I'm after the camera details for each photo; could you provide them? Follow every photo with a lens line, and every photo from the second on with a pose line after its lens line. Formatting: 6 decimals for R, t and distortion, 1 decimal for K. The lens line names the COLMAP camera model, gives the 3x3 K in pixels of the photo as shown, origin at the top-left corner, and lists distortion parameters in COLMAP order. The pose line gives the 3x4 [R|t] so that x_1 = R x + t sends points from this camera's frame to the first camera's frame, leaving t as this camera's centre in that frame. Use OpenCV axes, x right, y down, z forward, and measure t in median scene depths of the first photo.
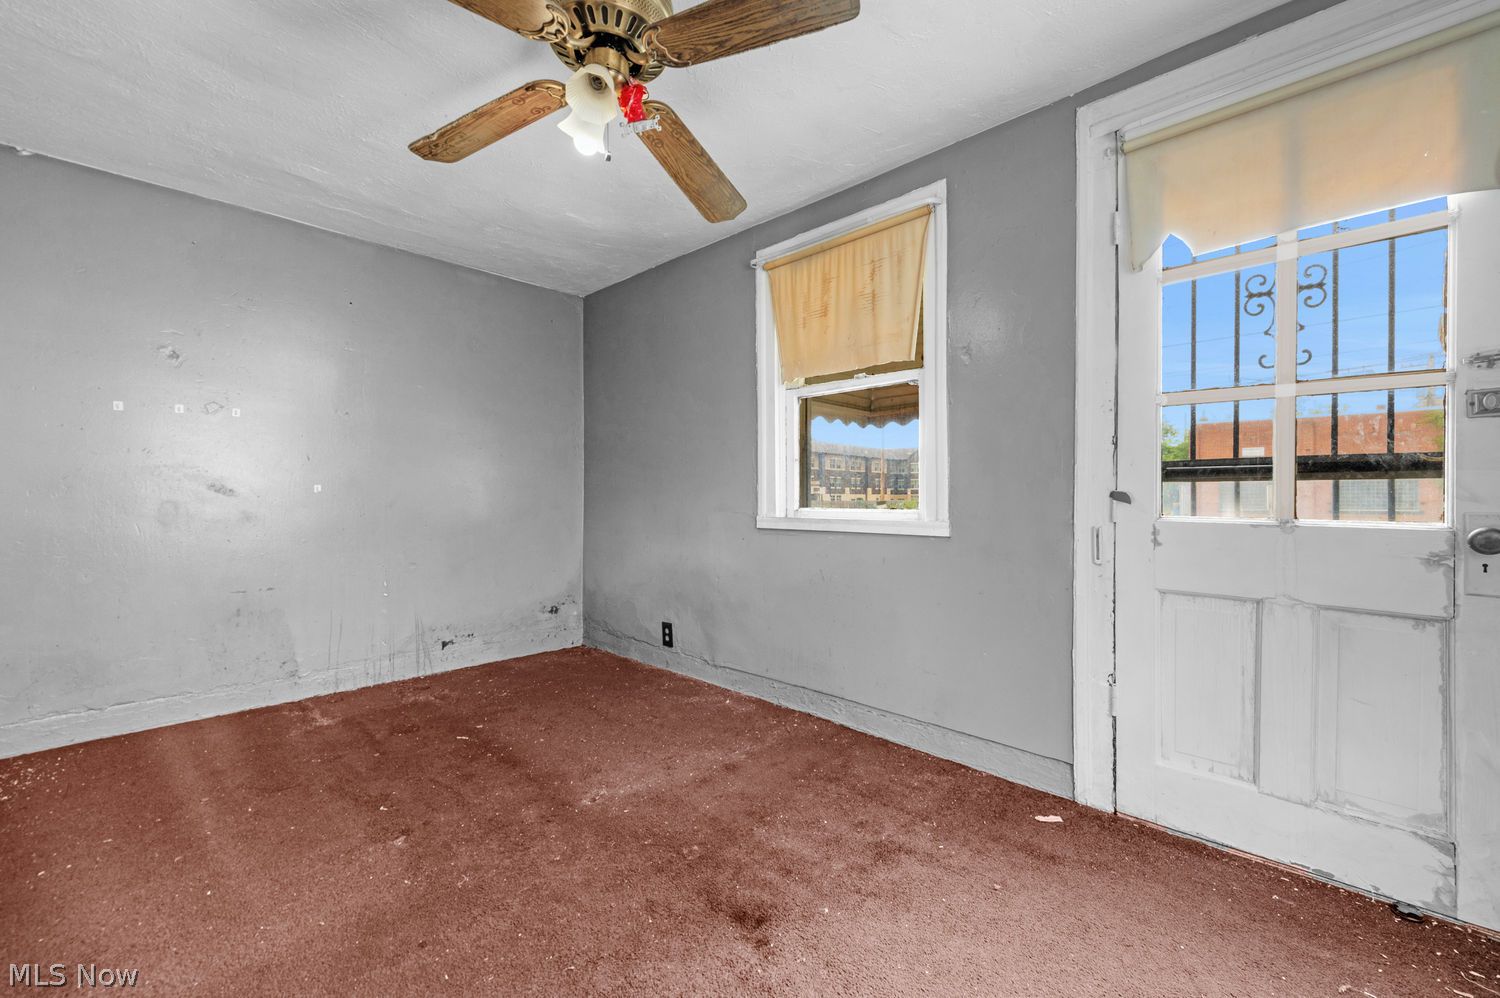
lens RADIAL K [[591.5, 0, 783.6], [0, 591.5, 489.3], [0, 0, 1]] dist [0.011553, -0.003374]
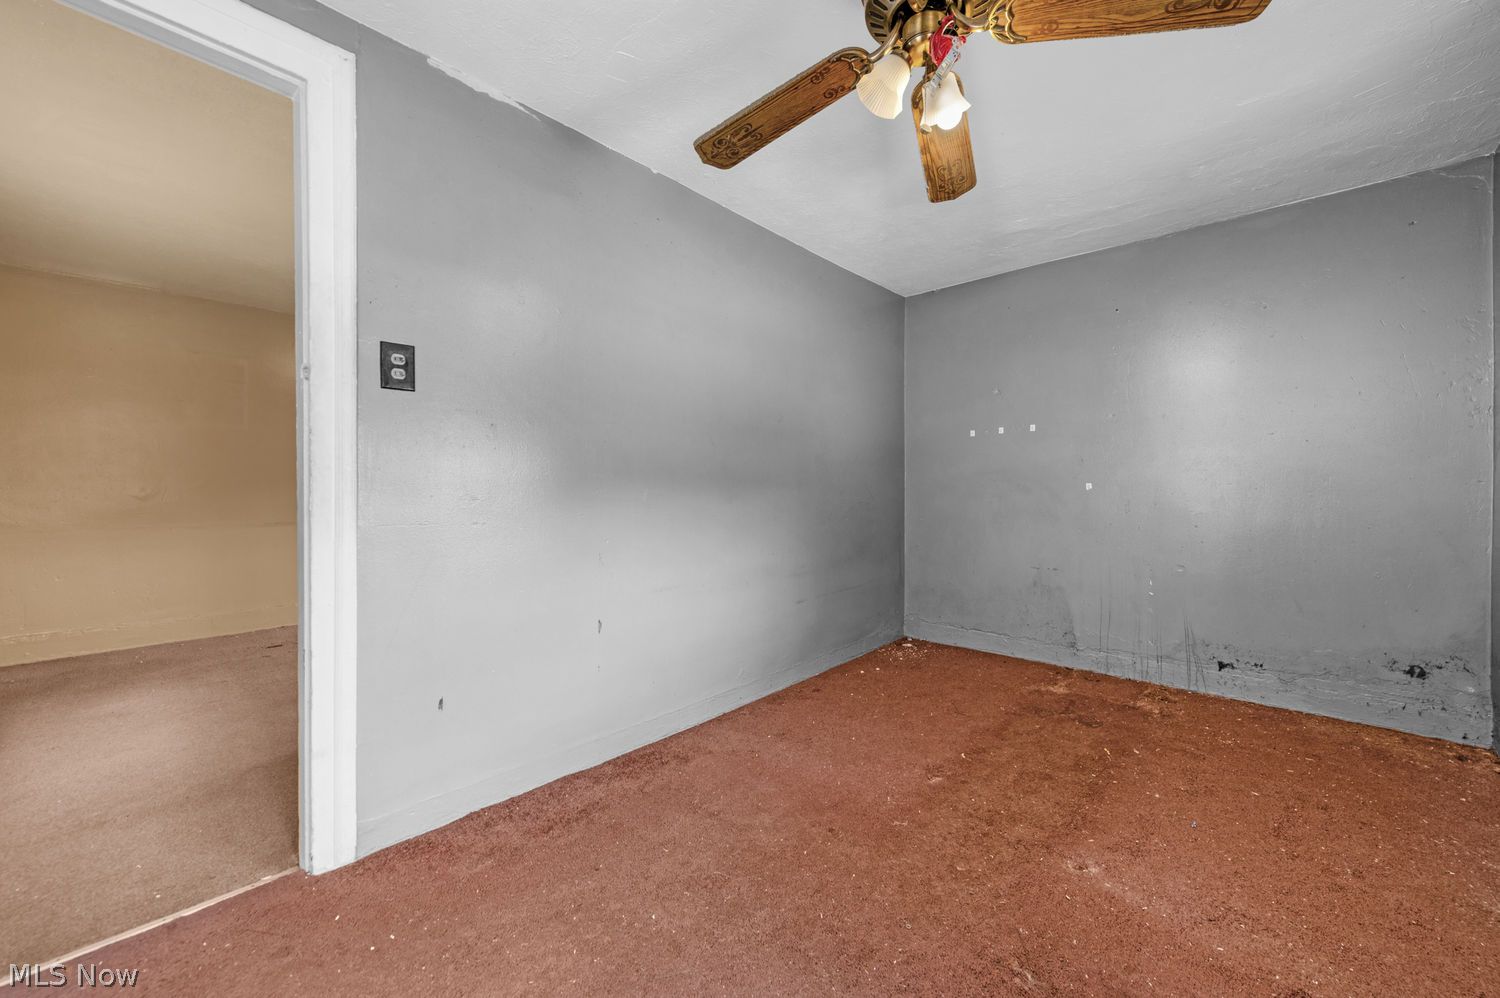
lens RADIAL K [[591.5, 0, 771.4], [0, 591.5, 493.5], [0, 0, 1]] dist [0.011553, -0.003374]
pose [[0.028325, 0.006772, -0.999576, 0.311407], [0.006884, 0.999952, 0.006970, -0.000209], [0.999575, -0.007079, 0.028277, 0.362075]]
